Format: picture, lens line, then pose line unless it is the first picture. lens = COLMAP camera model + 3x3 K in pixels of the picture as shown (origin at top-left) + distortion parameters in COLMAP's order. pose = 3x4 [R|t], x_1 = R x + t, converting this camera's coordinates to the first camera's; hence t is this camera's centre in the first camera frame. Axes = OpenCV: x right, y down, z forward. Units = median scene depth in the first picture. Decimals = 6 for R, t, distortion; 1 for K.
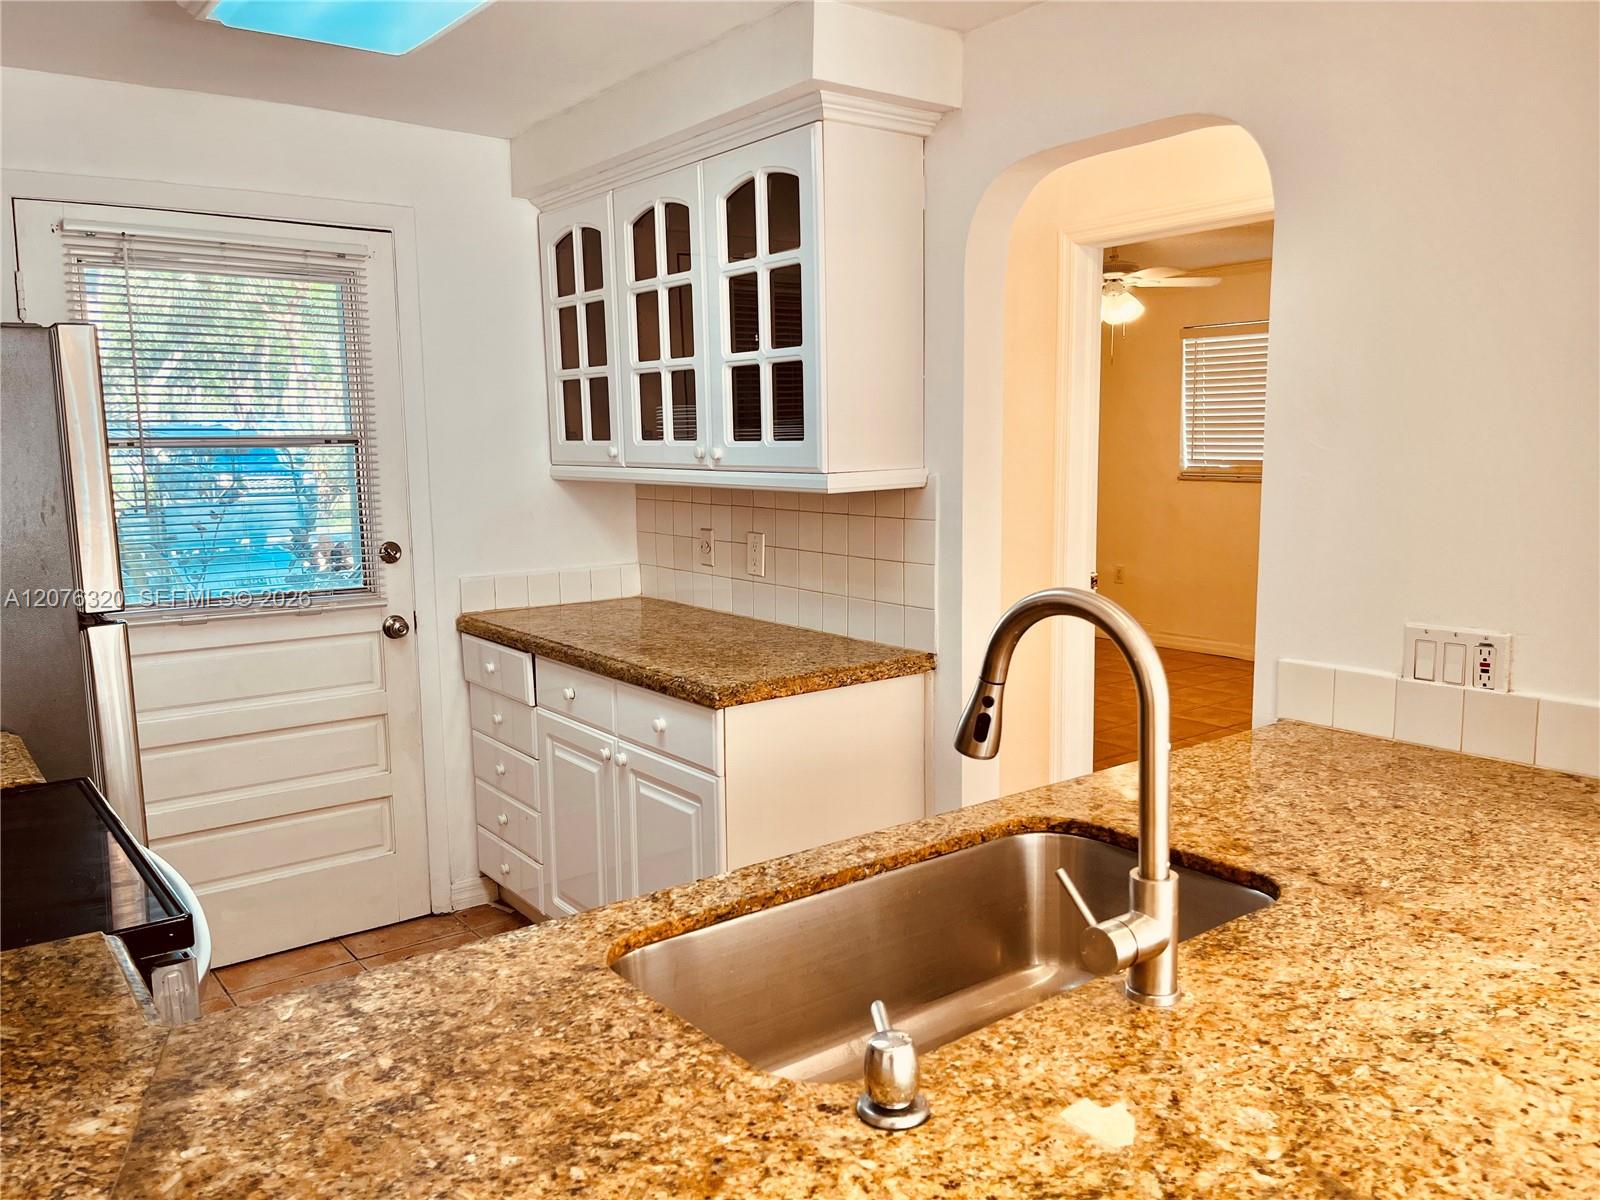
lens RADIAL K [[1214.5, 0, 799.8], [0, 1214.5, 595.3], [0, 0, 1]] dist [0.052561, -0.072078]
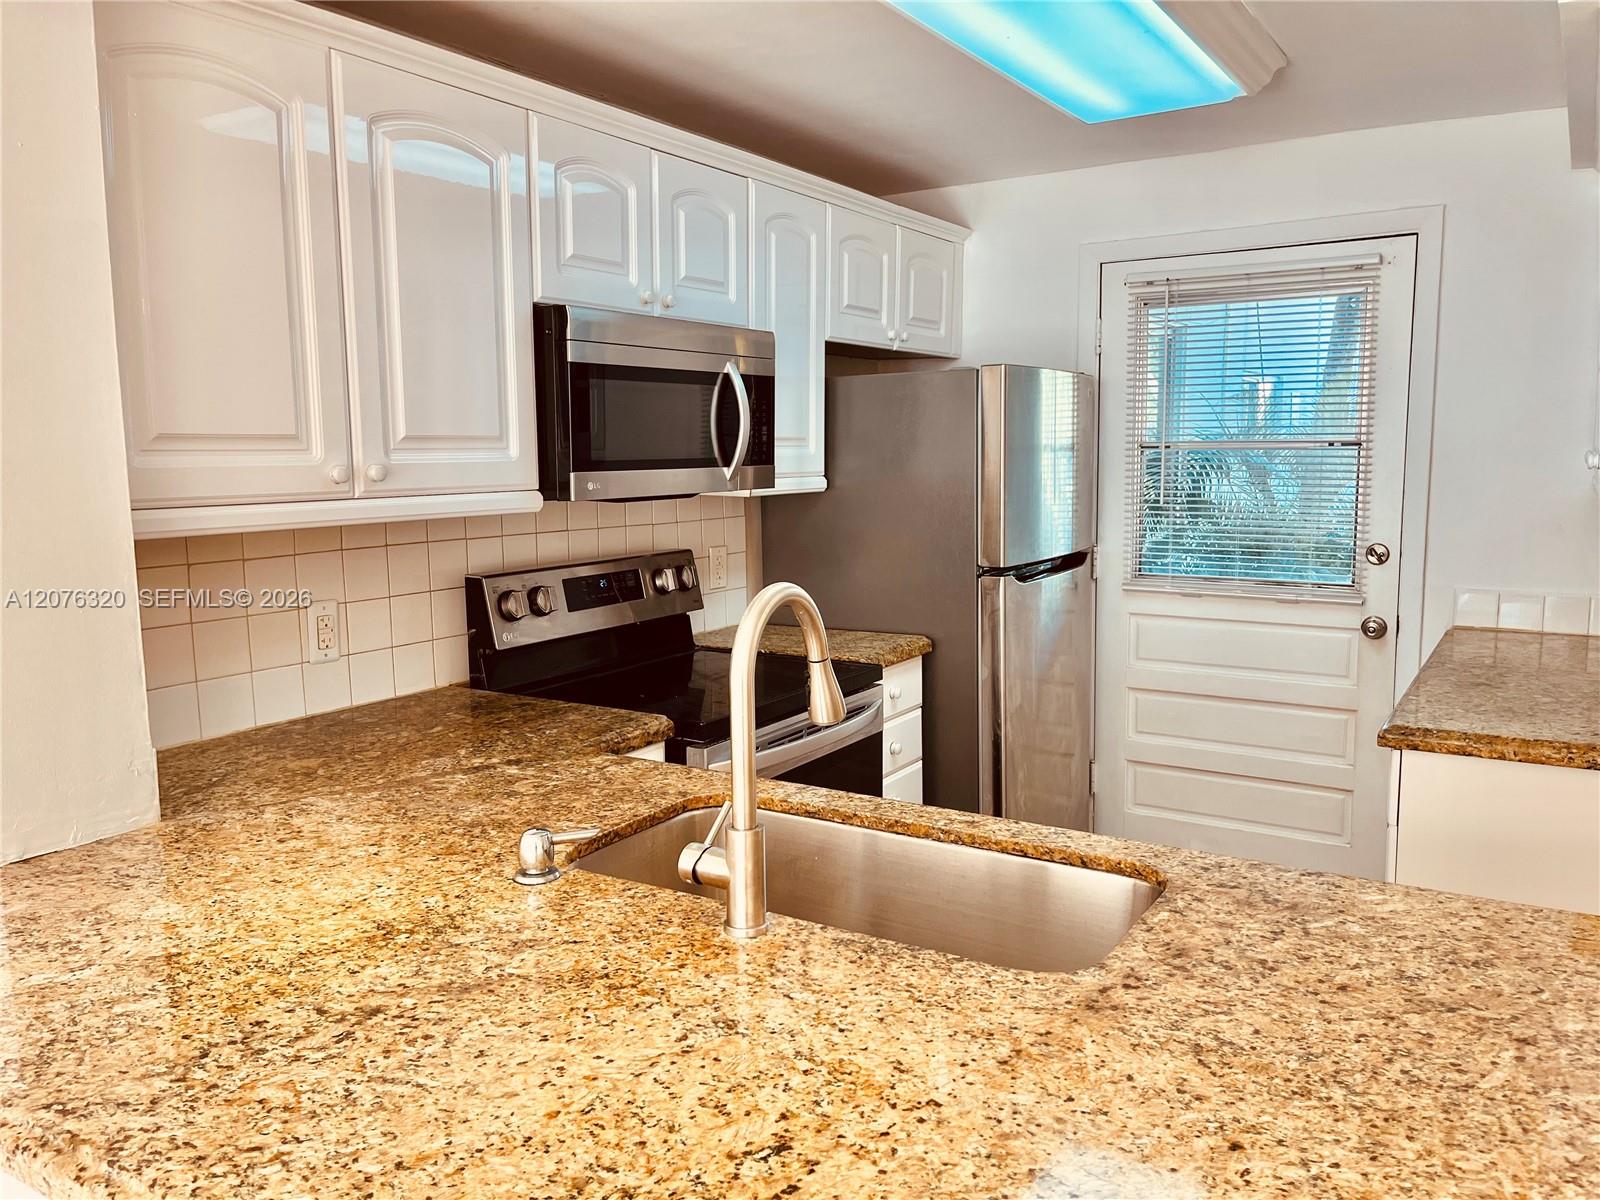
lens RADIAL K [[1214.5, 0, 809.5], [0, 1214.5, 595.9], [0, 0, 1]] dist [0.052561, -0.072078]
pose [[0.352577, 0.122228, -0.927766, 0.557490], [-0.116610, 0.989444, 0.086039, -0.041438], [0.928489, 0.077851, 0.363108, 0.246062]]
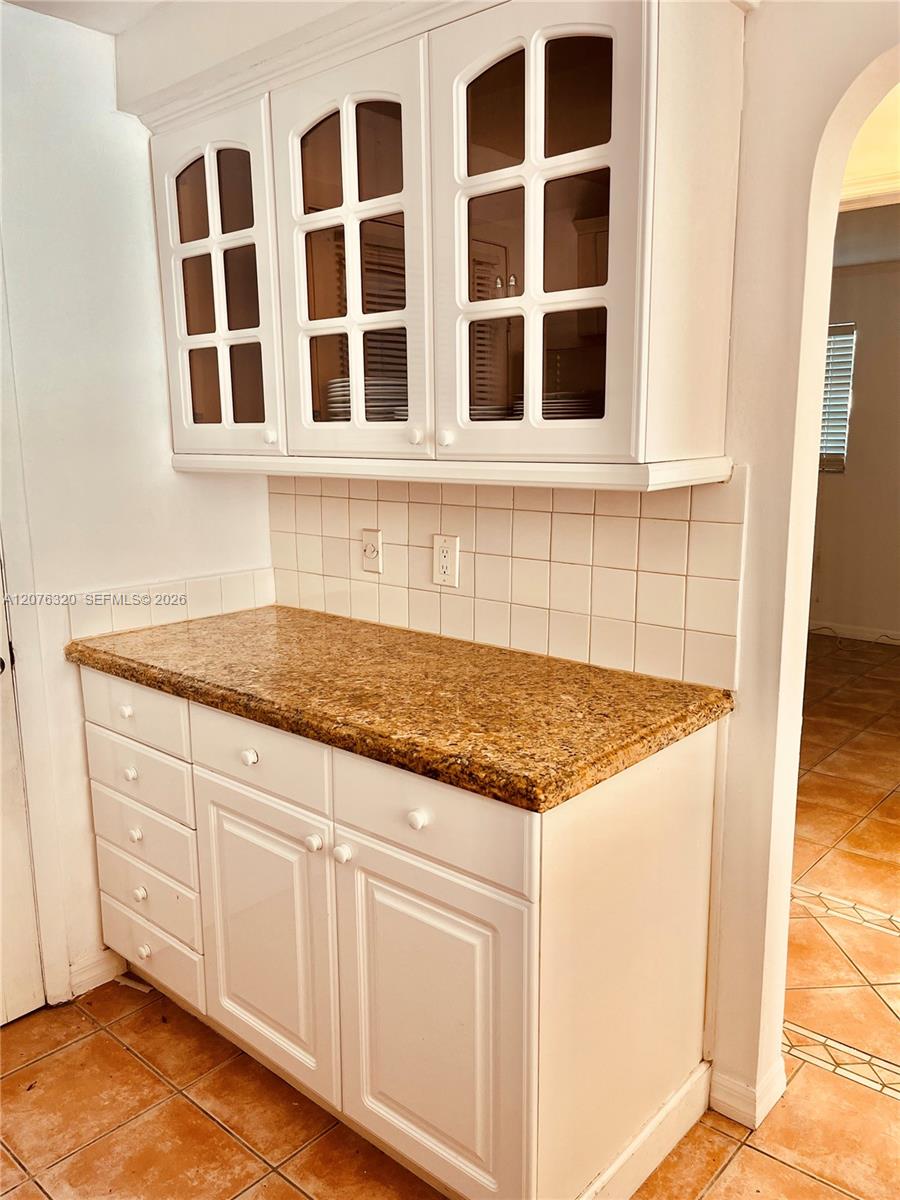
lens RADIAL K [[910.9, 0, 424.3], [0, 910.9, 597.4], [0, 0, 1]] dist [0.052561, -0.072078]
pose [[0.982436, -0.032657, 0.183721, -0.200318], [0.023290, 0.998327, 0.052916, -0.050387], [-0.185142, -0.047708, 0.981553, 0.460160]]
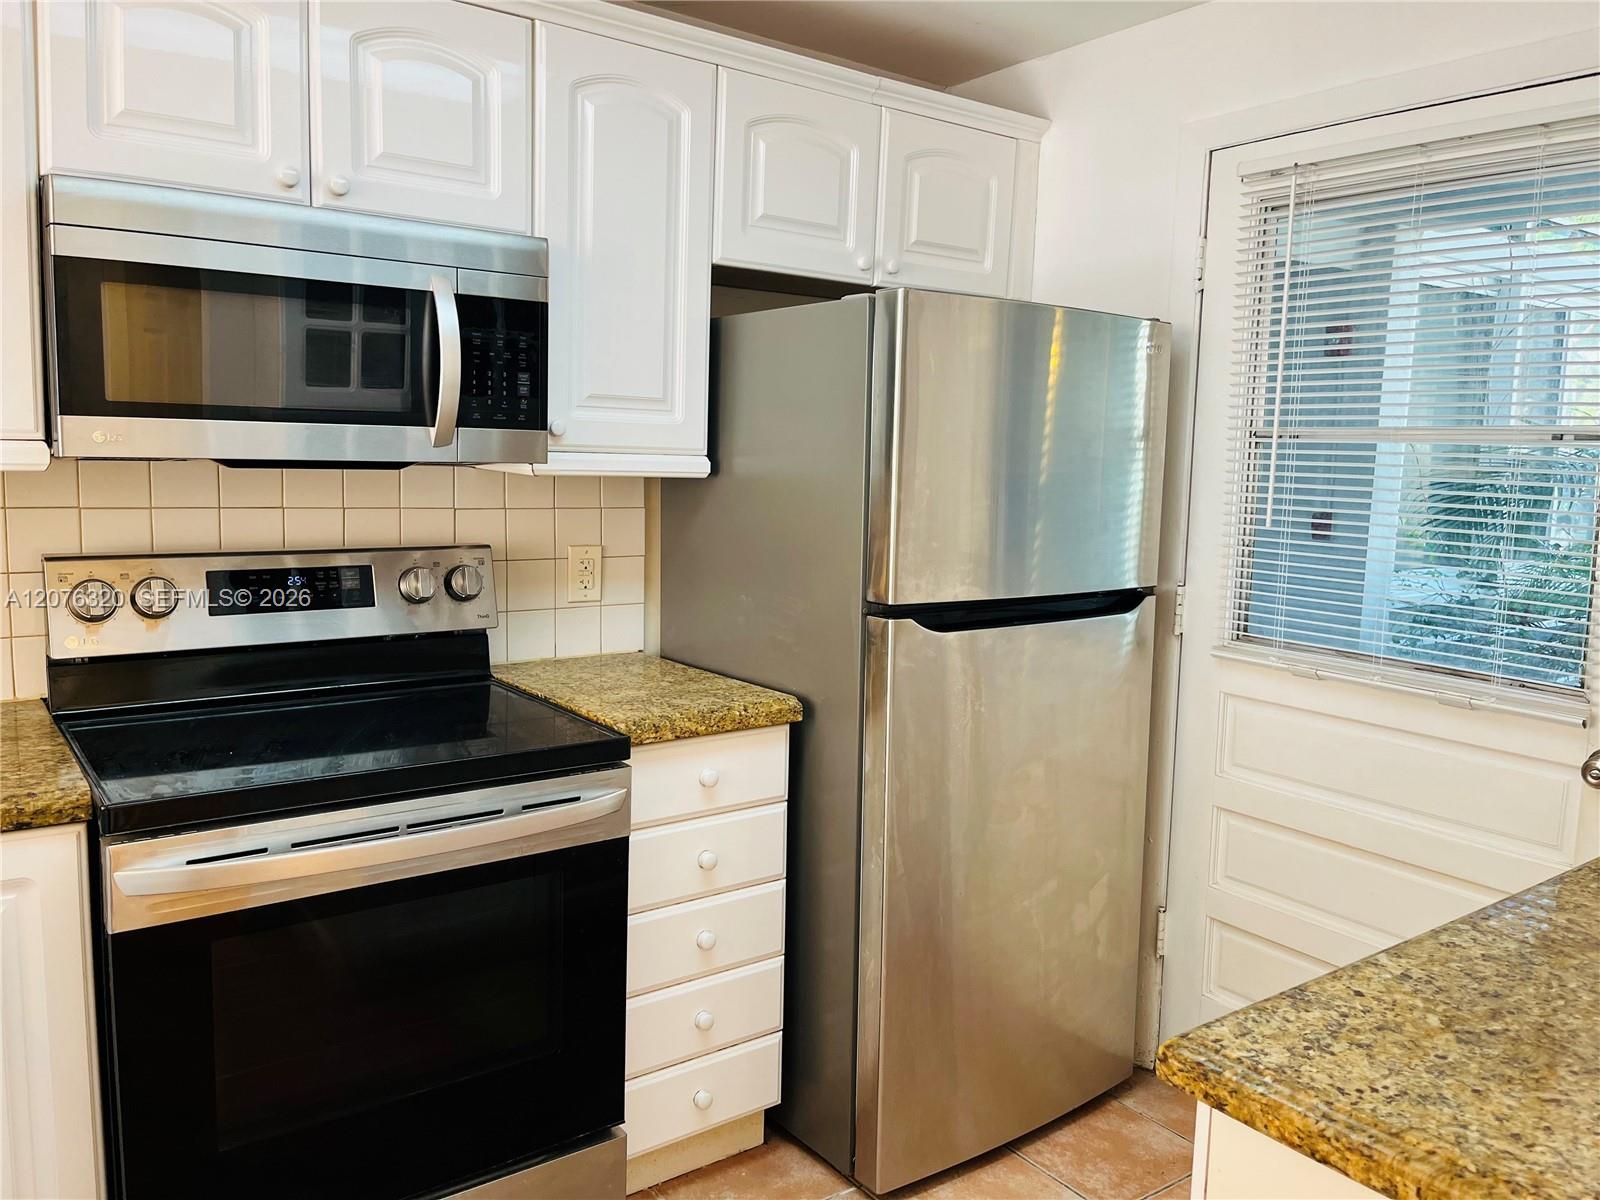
lens RADIAL K [[1214.5, 0, 794.1], [0, 1214.5, 598.2], [0, 0, 1]] dist [0.052561, -0.072078]
pose [[-0.015752, 0.127339, -0.991734, 0.279299], [-0.156588, 0.979304, 0.128231, -0.079519], [0.987538, 0.157313, 0.004514, 0.777286]]
